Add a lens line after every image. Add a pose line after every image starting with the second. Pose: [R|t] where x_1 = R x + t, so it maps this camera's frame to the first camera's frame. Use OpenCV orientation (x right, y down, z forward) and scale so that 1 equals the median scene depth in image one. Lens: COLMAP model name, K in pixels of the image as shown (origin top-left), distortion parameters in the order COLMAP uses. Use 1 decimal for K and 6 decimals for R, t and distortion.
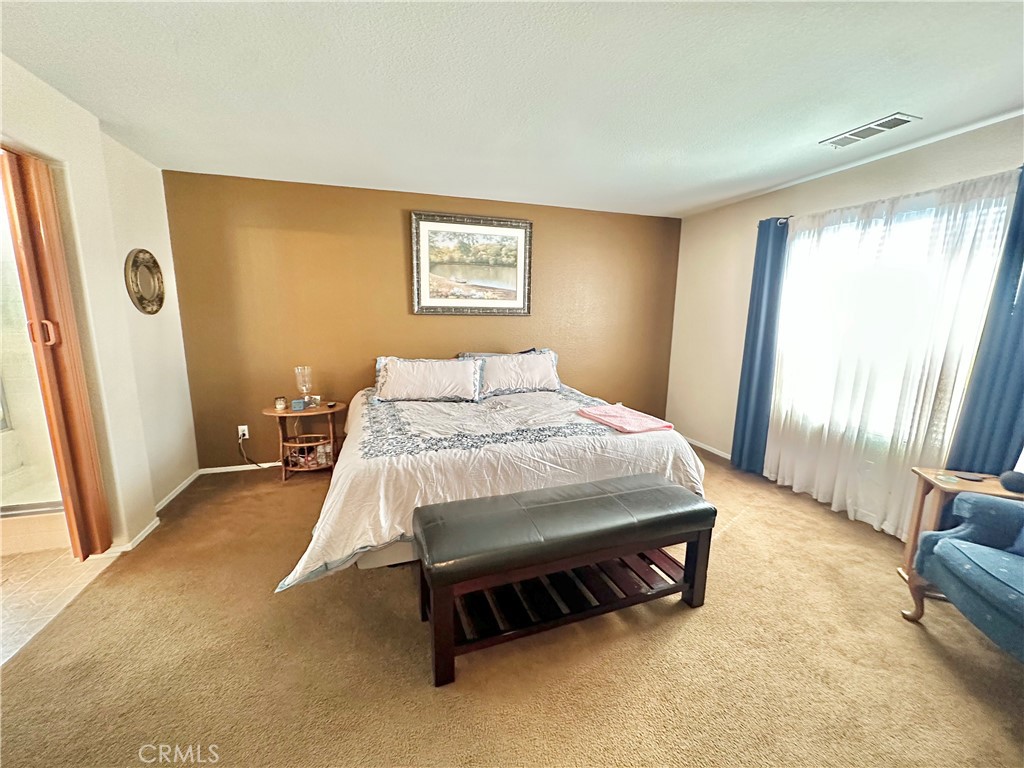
lens RADIAL K [[408.7, 0, 512.0], [0, 408.7, 384.0], [0, 0, 1]] dist [-0.002163, -0.000165]
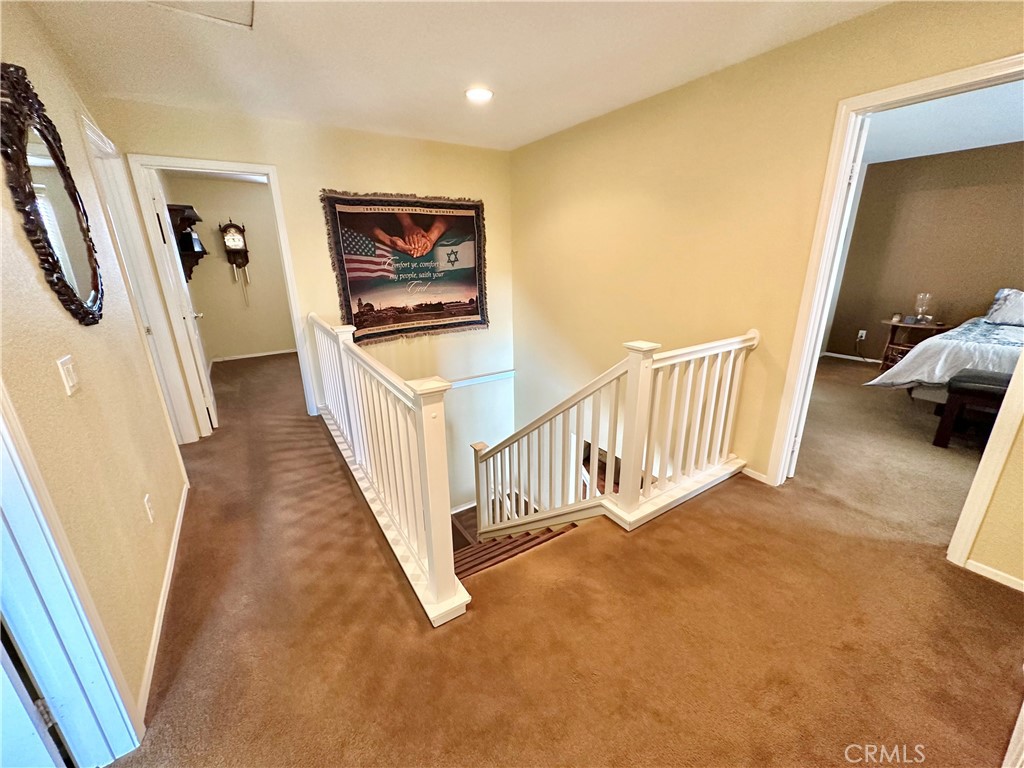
lens RADIAL K [[408.7, 0, 512.0], [0, 408.7, 384.0], [0, 0, 1]] dist [-0.002163, -0.000165]
pose [[0.271669, 0.269668, -0.923837, 0.463041], [-0.145012, 0.960450, 0.237712, 0.128049], [0.951403, 0.069388, 0.300030, -0.717434]]
